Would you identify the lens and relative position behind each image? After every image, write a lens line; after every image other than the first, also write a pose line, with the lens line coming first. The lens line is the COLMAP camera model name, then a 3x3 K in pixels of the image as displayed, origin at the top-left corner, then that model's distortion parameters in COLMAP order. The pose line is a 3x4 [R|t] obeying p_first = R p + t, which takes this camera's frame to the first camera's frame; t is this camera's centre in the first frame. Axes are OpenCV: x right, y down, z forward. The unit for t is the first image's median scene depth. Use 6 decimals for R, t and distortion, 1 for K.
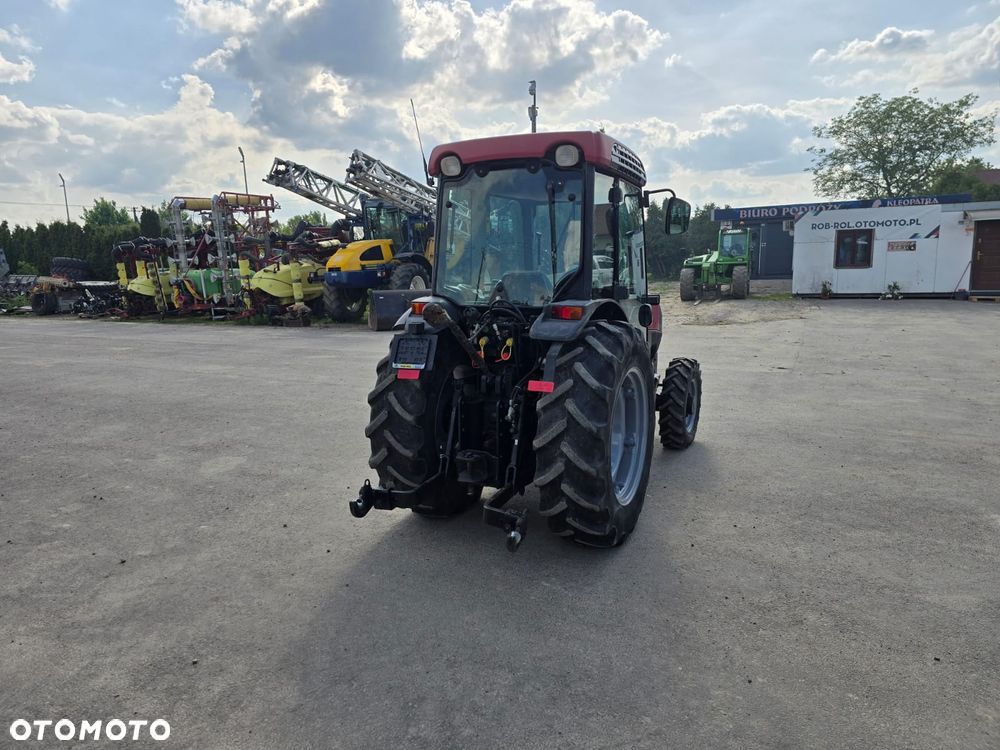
lens RADIAL K [[665.3, 0, 498.8], [0, 665.3, 381.7], [0, 0, 1]] dist [0.068059, -0.069025]
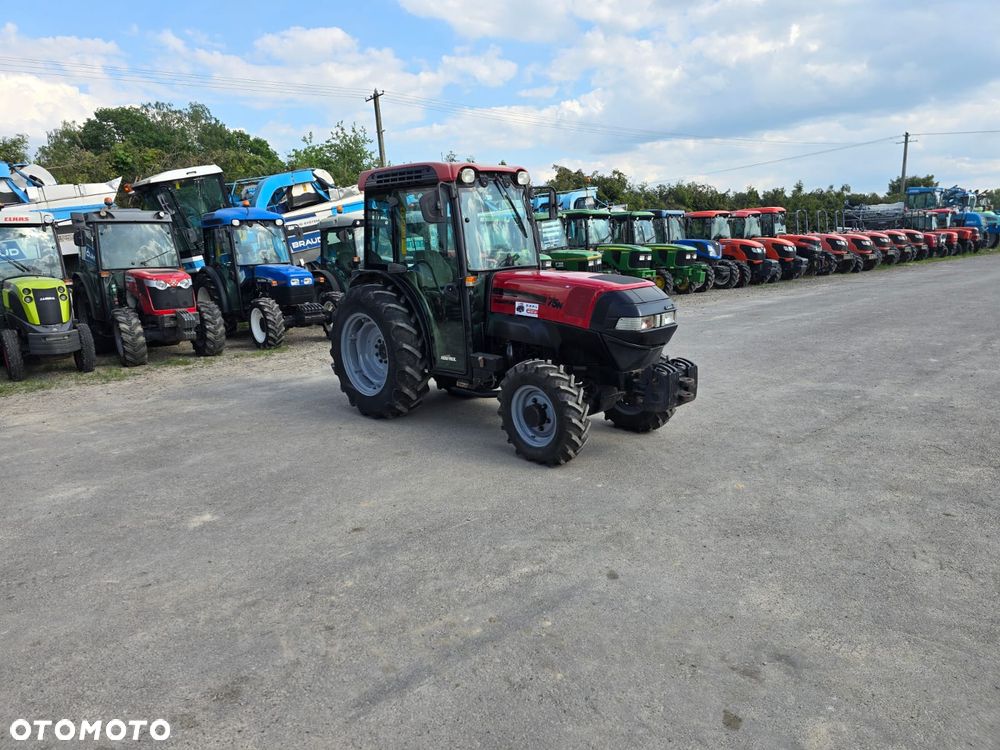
lens RADIAL K [[665.0, 0, 493.1], [0, 665.0, 377.0], [0, 0, 1]] dist [0.065592, -0.066456]
pose [[-0.338095, 0.214878, -0.916253, 0.309327], [-0.125819, 0.954525, 0.270281, -0.067409], [0.932664, 0.206663, -0.295684, 0.345977]]
